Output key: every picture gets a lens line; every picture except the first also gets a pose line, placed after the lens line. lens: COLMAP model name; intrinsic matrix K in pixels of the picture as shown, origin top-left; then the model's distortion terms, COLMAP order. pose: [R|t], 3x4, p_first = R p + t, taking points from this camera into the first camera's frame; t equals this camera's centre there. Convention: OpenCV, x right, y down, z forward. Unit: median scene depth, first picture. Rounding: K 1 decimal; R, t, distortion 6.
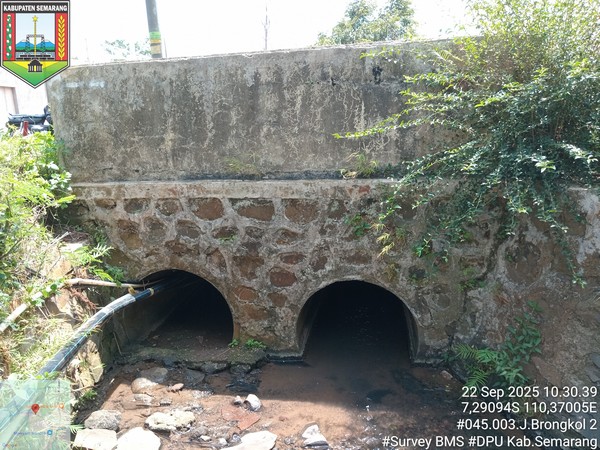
lens RADIAL K [[461.7, 0, 298.9], [0, 461.7, 225.5], [0, 0, 1]] dist [-0.008339, -0.026448]
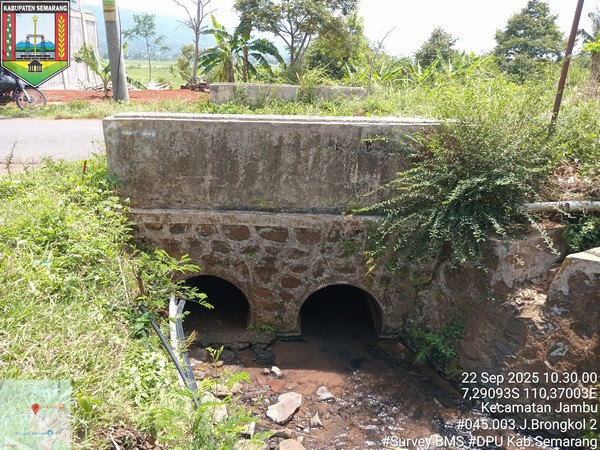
lens RADIAL K [[461.7, 0, 300.5], [0, 461.7, 224.5], [0, 0, 1]] dist [-0.008339, -0.026448]
pose [[0.983280, 0.006241, 0.181994, -0.269267], [-0.029645, 0.991566, 0.126165, -0.241146], [-0.179671, -0.129451, 0.975172, -0.338534]]
